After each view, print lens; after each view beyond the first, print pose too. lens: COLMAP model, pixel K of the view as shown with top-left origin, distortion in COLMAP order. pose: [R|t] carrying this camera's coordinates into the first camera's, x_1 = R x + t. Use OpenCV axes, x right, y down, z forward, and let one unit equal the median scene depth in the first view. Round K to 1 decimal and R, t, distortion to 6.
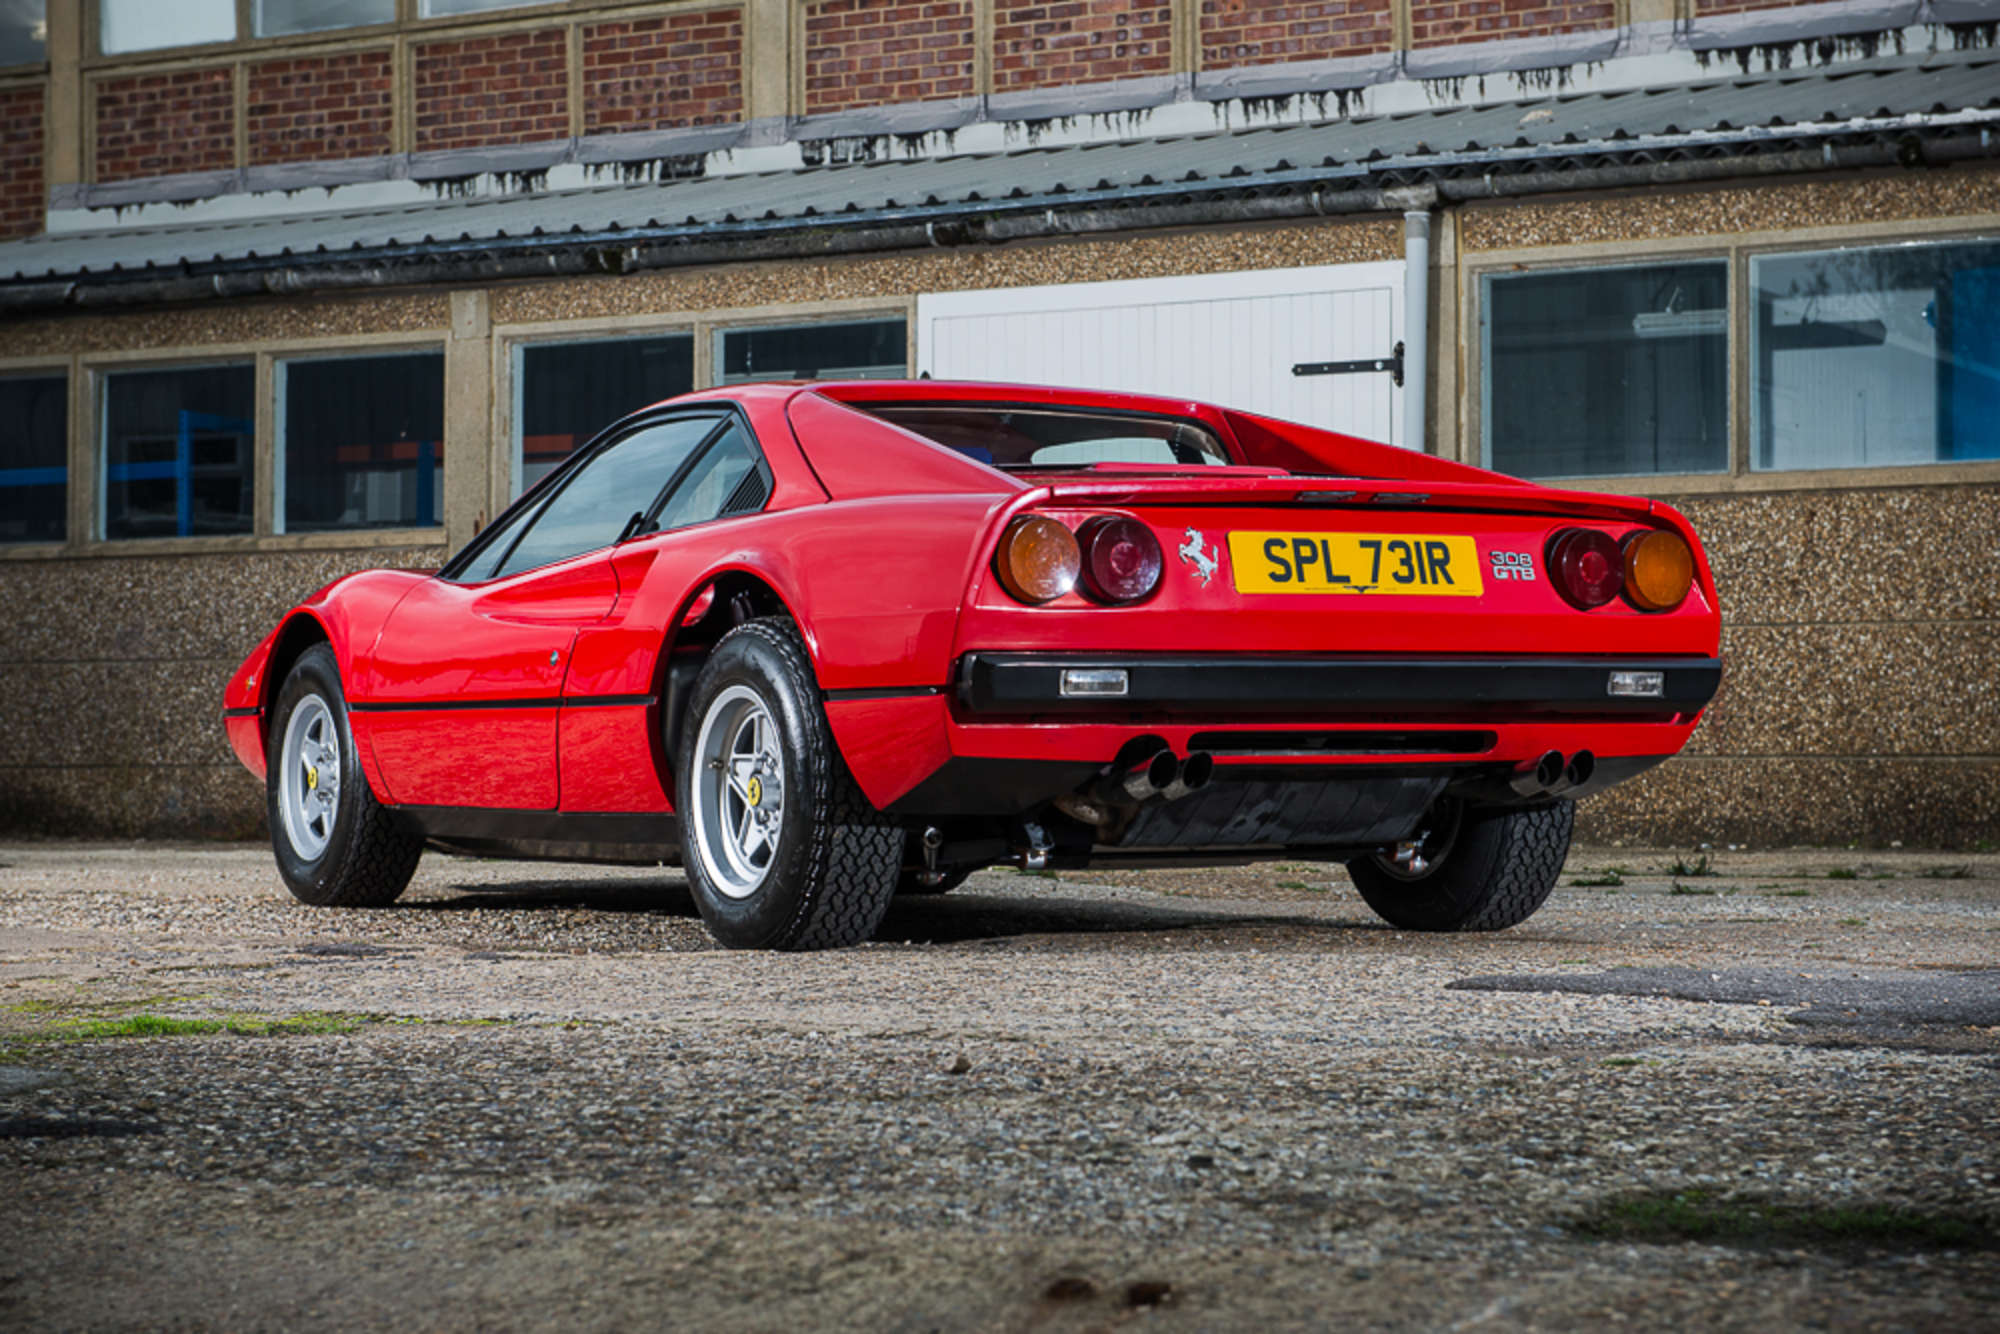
lens RADIAL K [[3917.1, 0, 997.7], [0, 3917.1, 664.3], [0, 0, 1]] dist [0.092613, 0.000000]
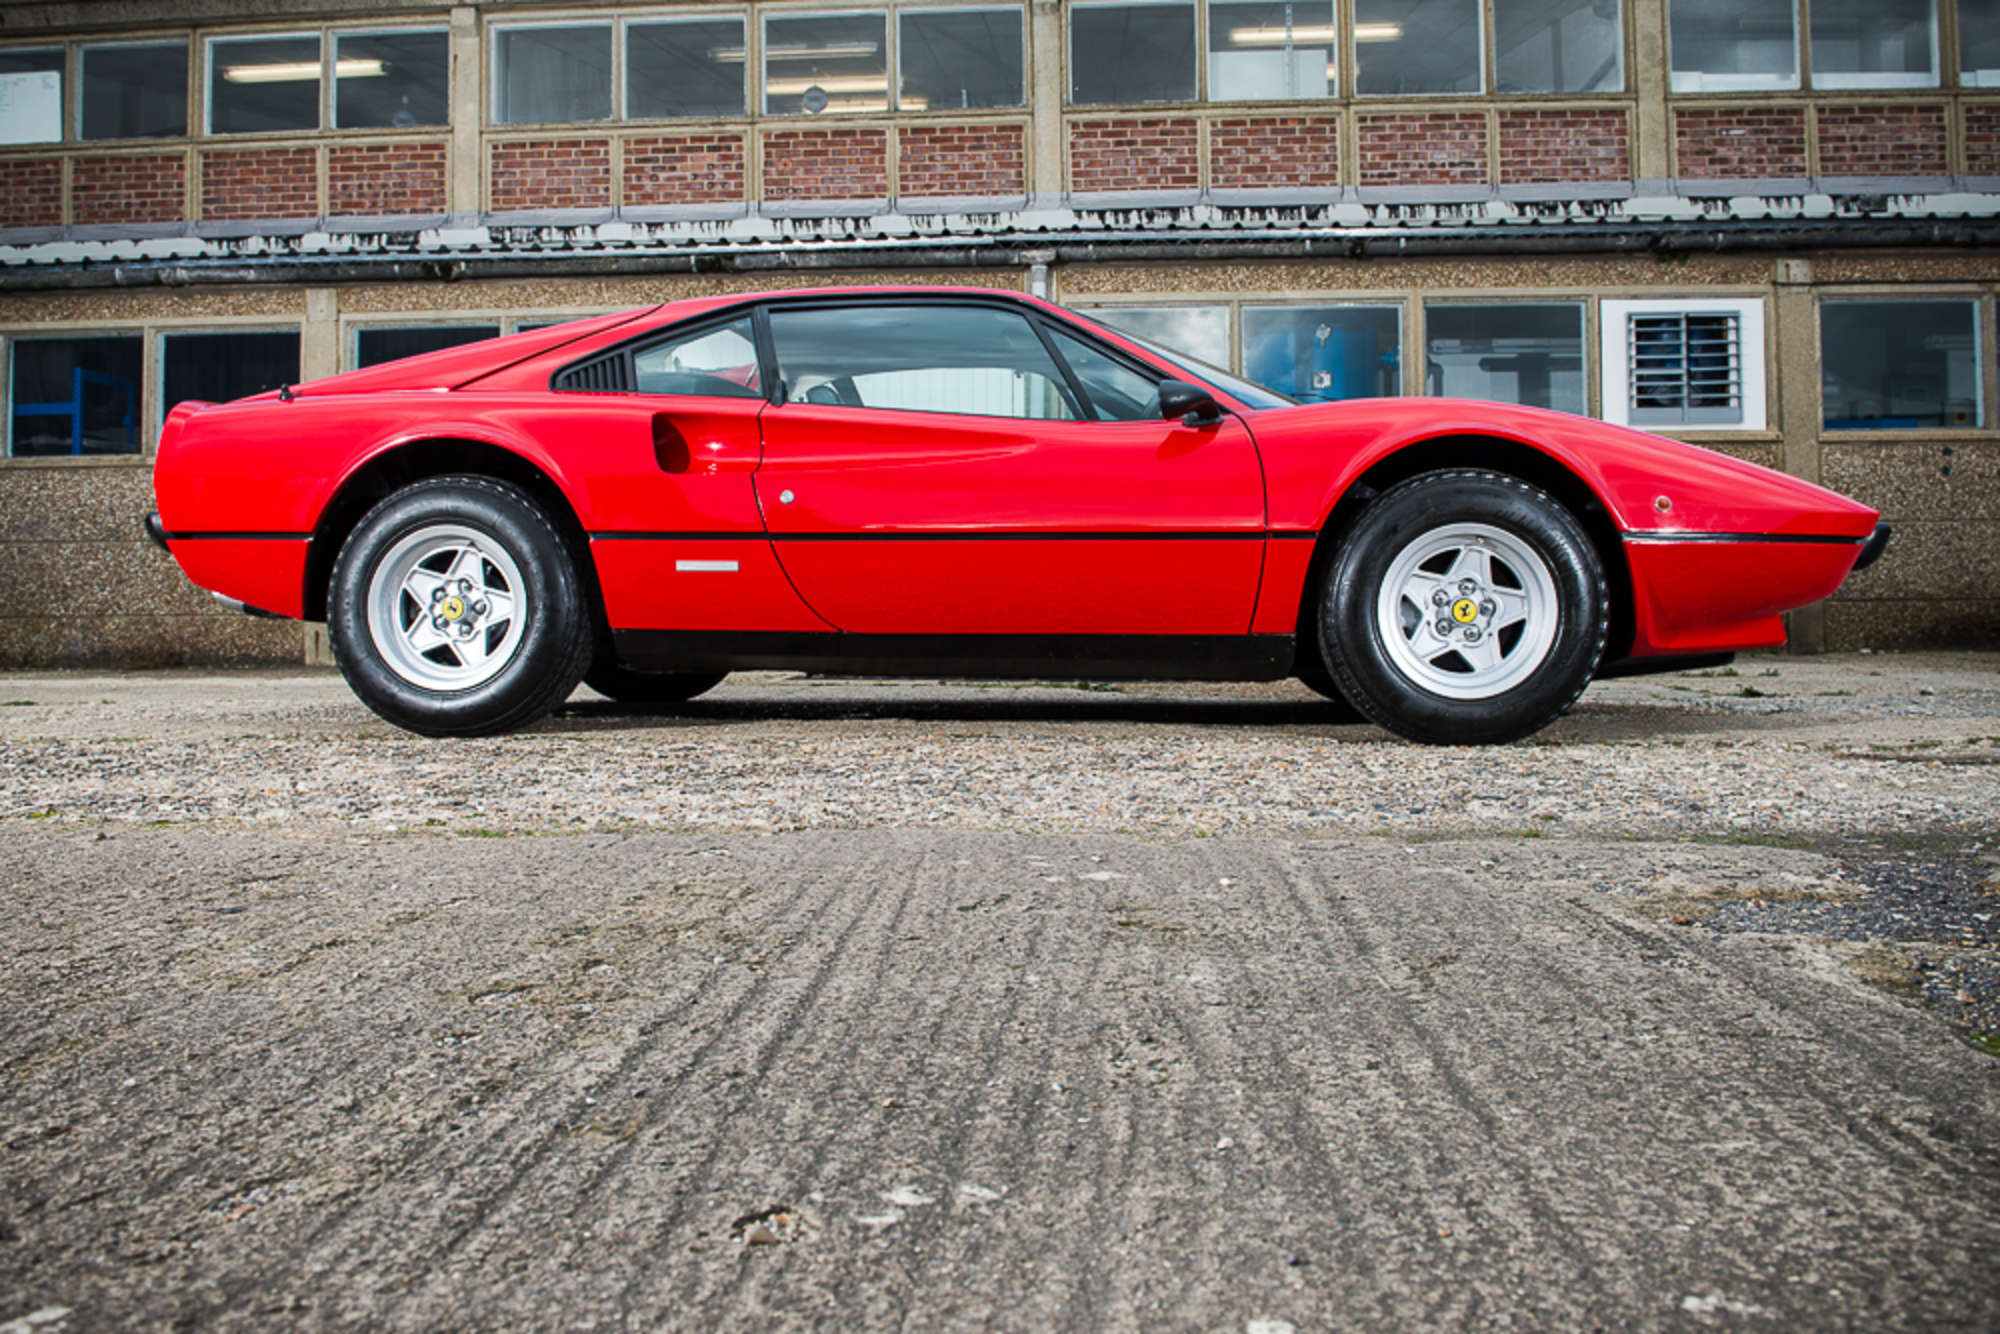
lens RADIAL K [[1643.1, 0, 991.6], [0, 1643.1, 588.8], [0, 0, 1]] dist [-0.042831, -0.016695]
pose [[0.899711, 0.006288, 0.436440, -0.159838], [-0.006792, 0.999977, -0.000407, 0.013209], [-0.436433, -0.002598, 0.899733, 0.321903]]
